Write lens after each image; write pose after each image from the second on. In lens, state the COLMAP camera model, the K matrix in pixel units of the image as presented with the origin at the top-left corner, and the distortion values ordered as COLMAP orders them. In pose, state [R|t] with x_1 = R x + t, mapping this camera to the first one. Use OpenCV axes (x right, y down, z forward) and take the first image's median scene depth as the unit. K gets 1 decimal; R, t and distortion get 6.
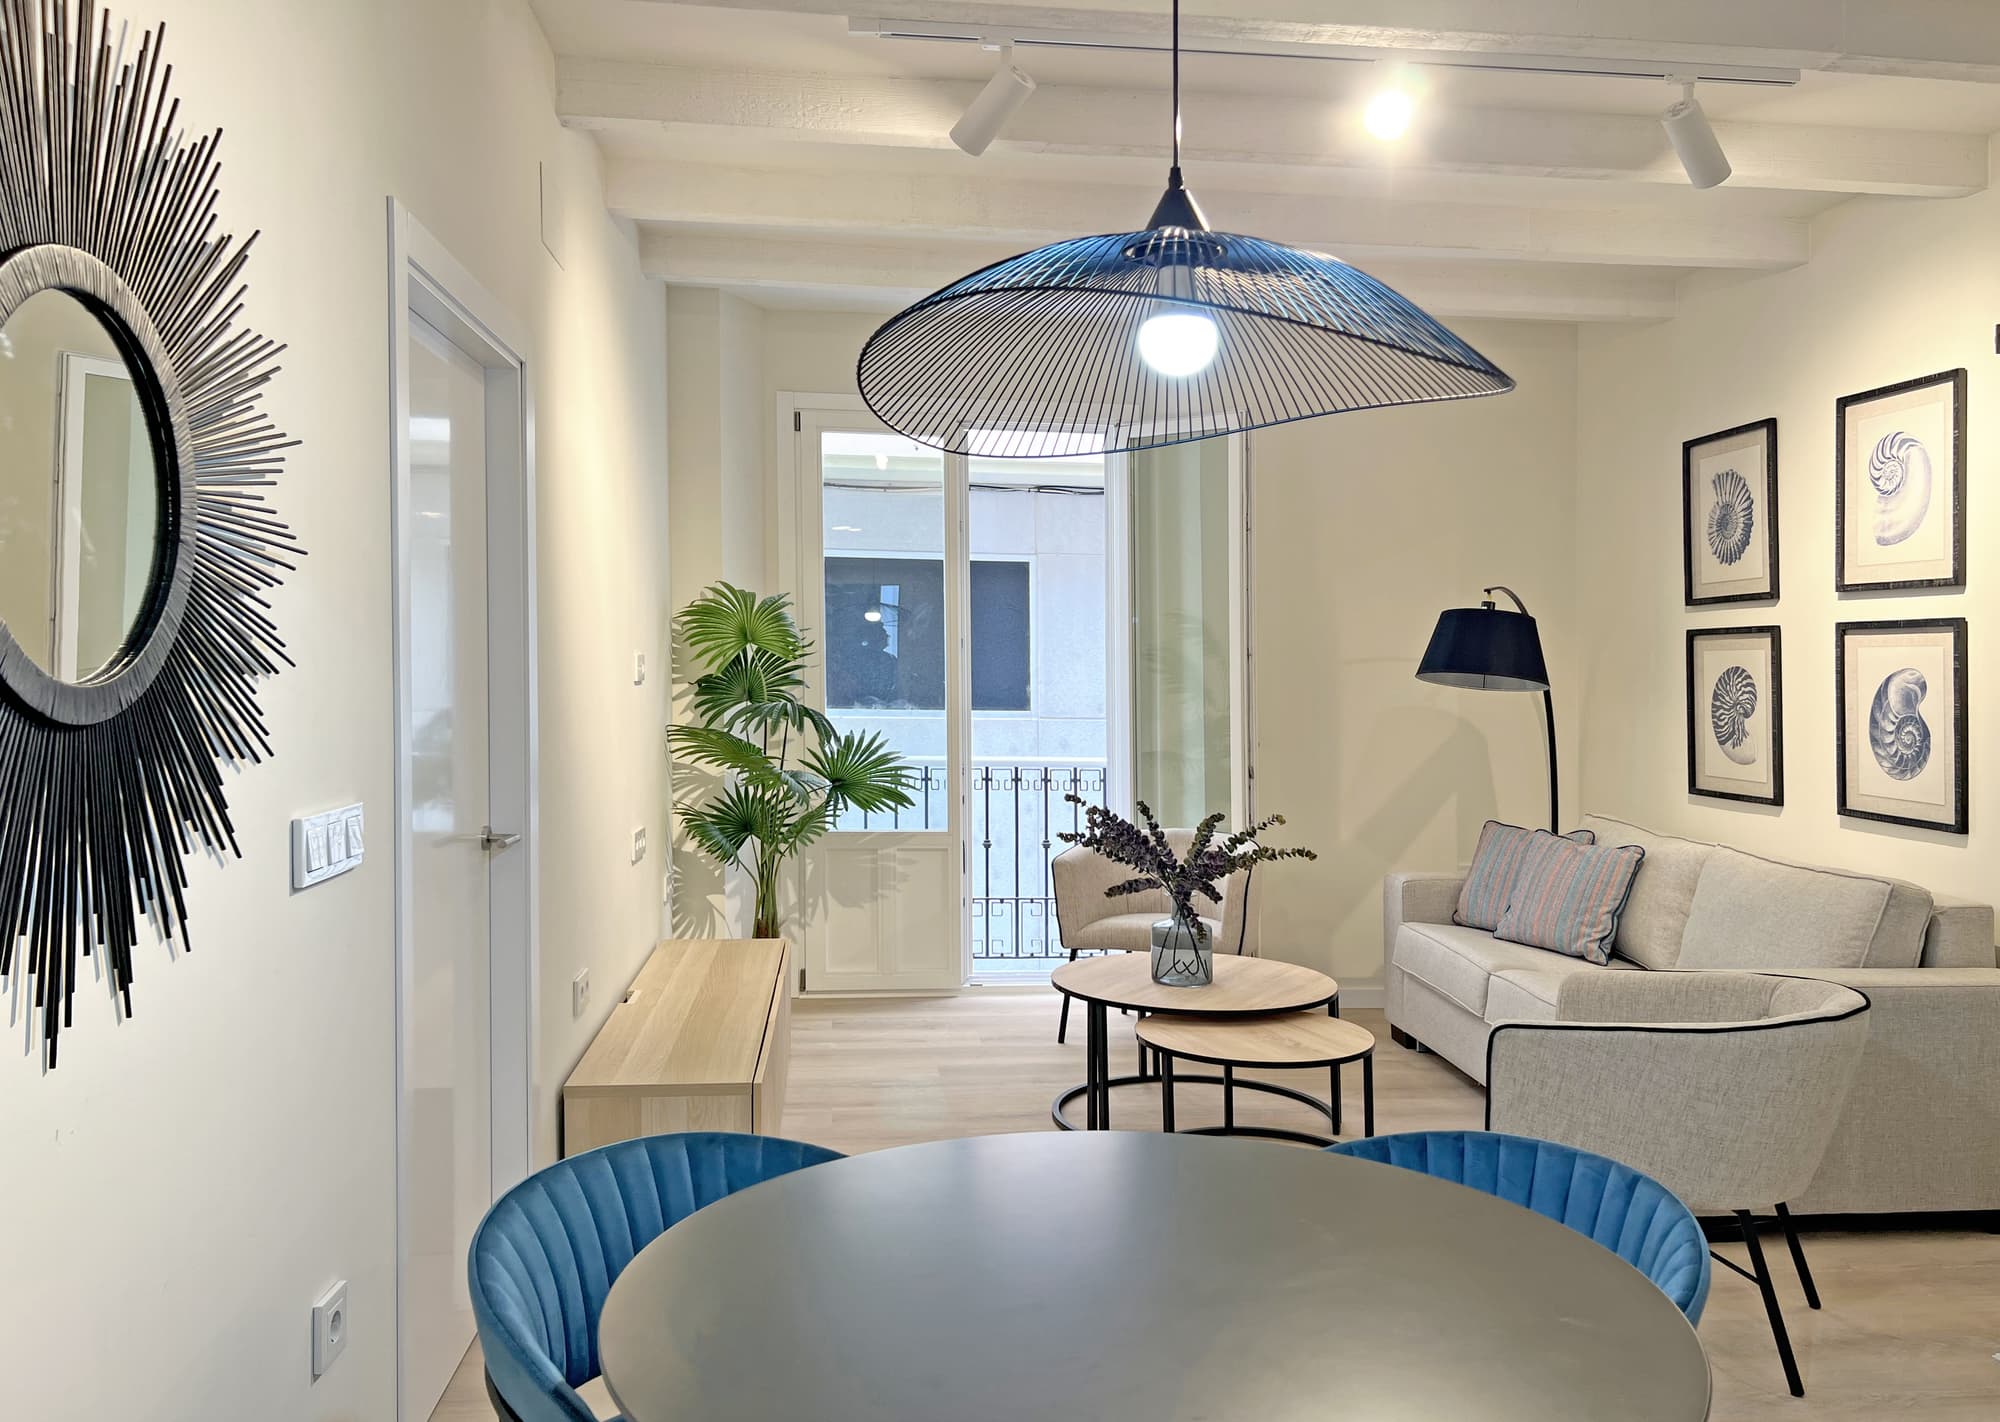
lens RADIAL K [[1544.9, 0, 1029.2], [0, 1544.9, 717.2], [0, 0, 1]] dist [0.070451, -0.109178]
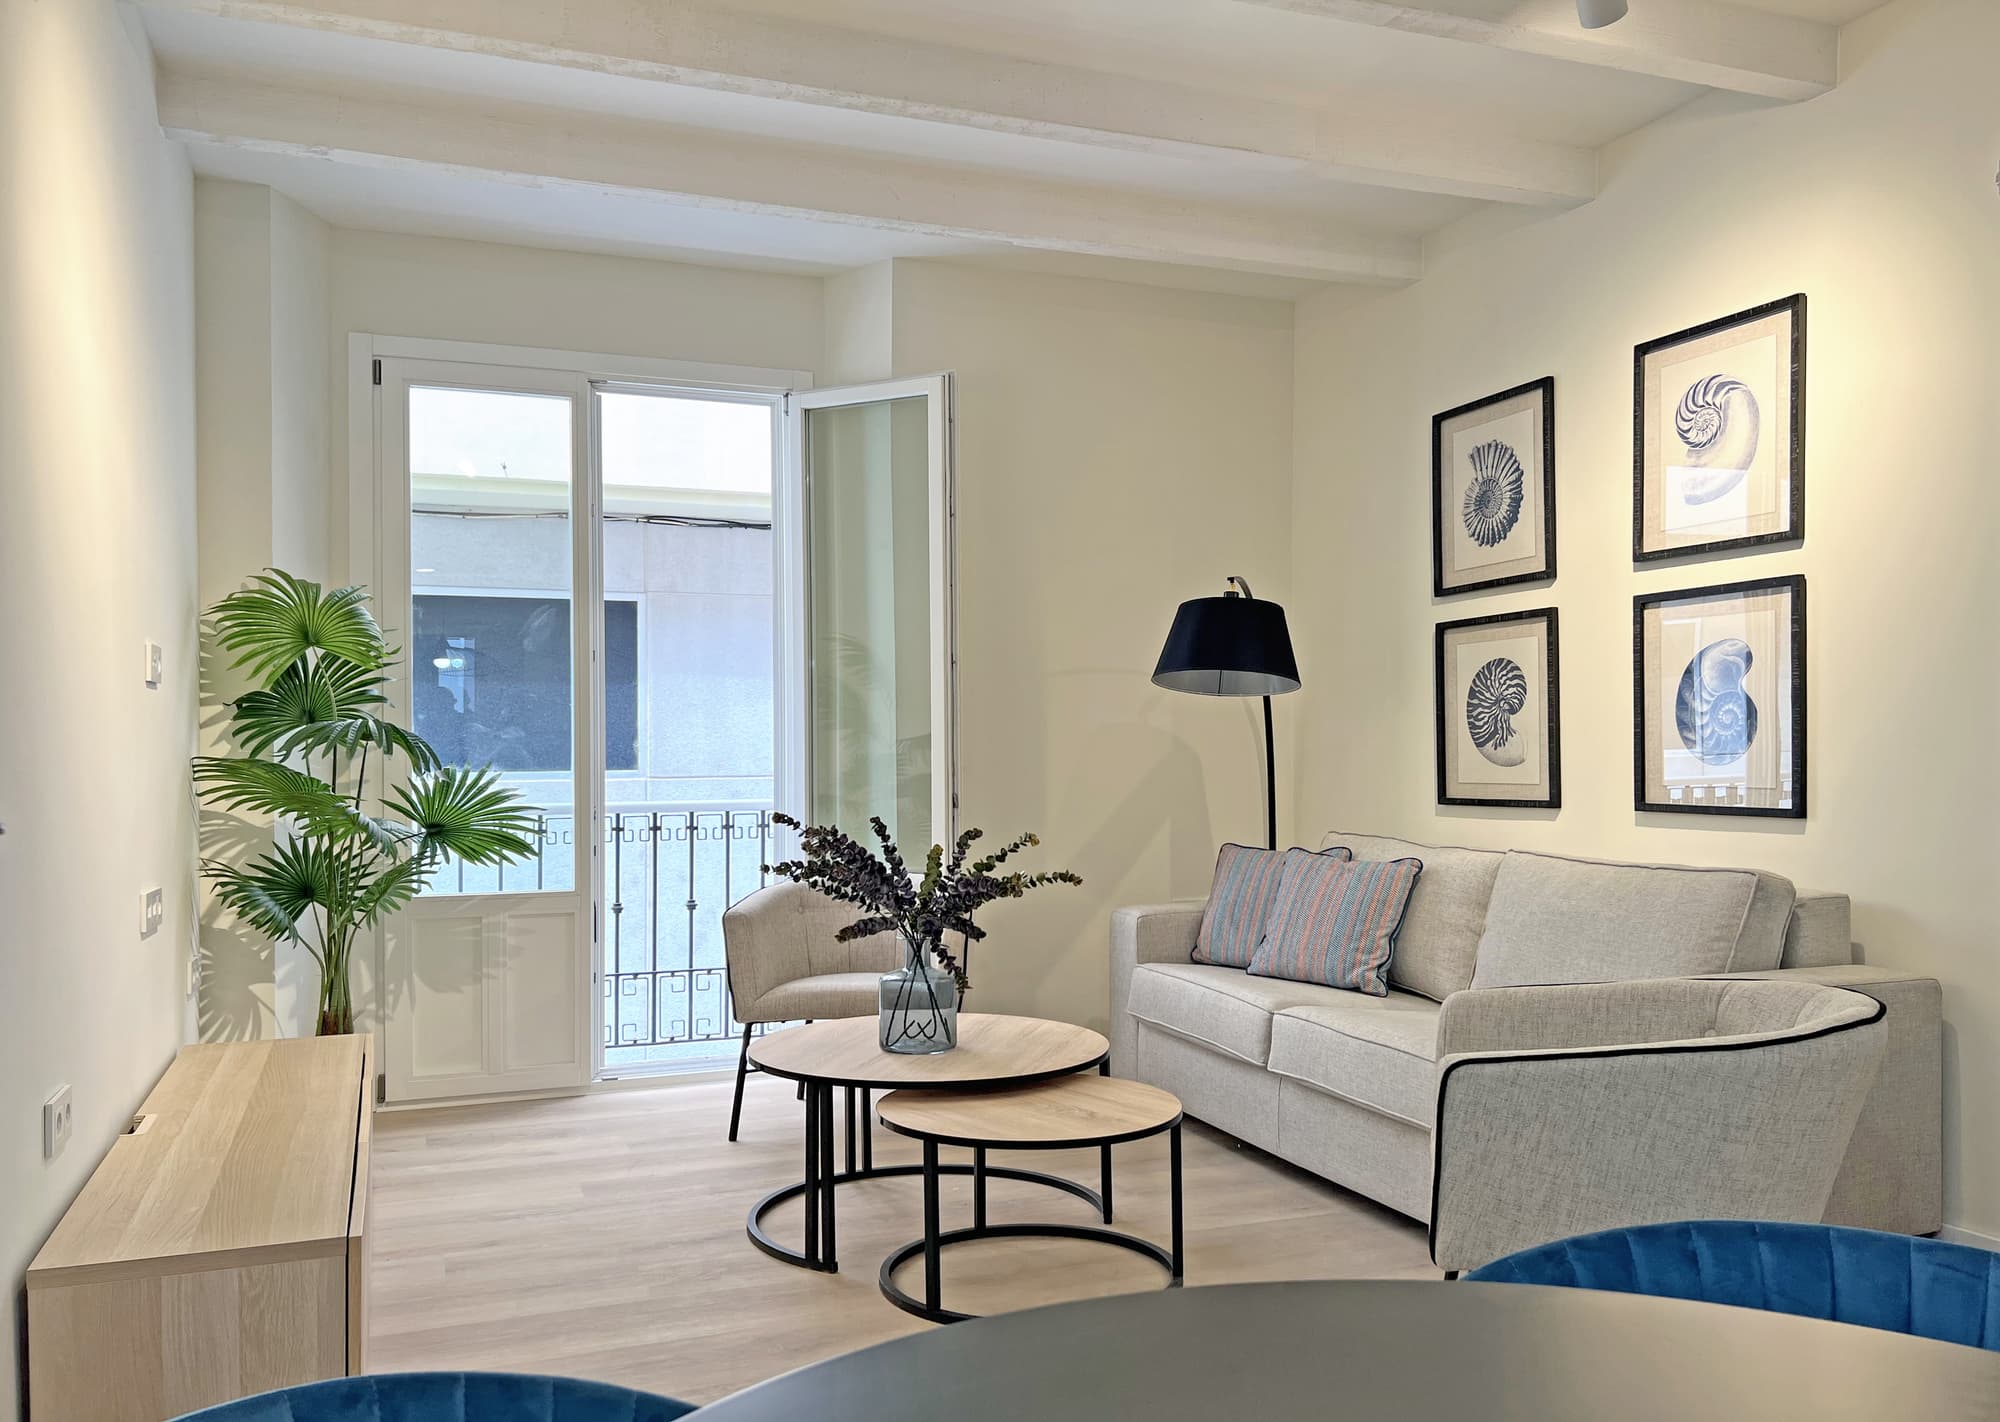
lens RADIAL K [[1544.9, 0, 1029.2], [0, 1544.9, 717.2], [0, 0, 1]] dist [0.070451, -0.109178]
pose [[0.963780, -0.010462, 0.266492, -0.055078], [0.024245, 0.998530, -0.048485, 0.039664], [-0.265592, 0.053190, 0.962617, 0.202239]]
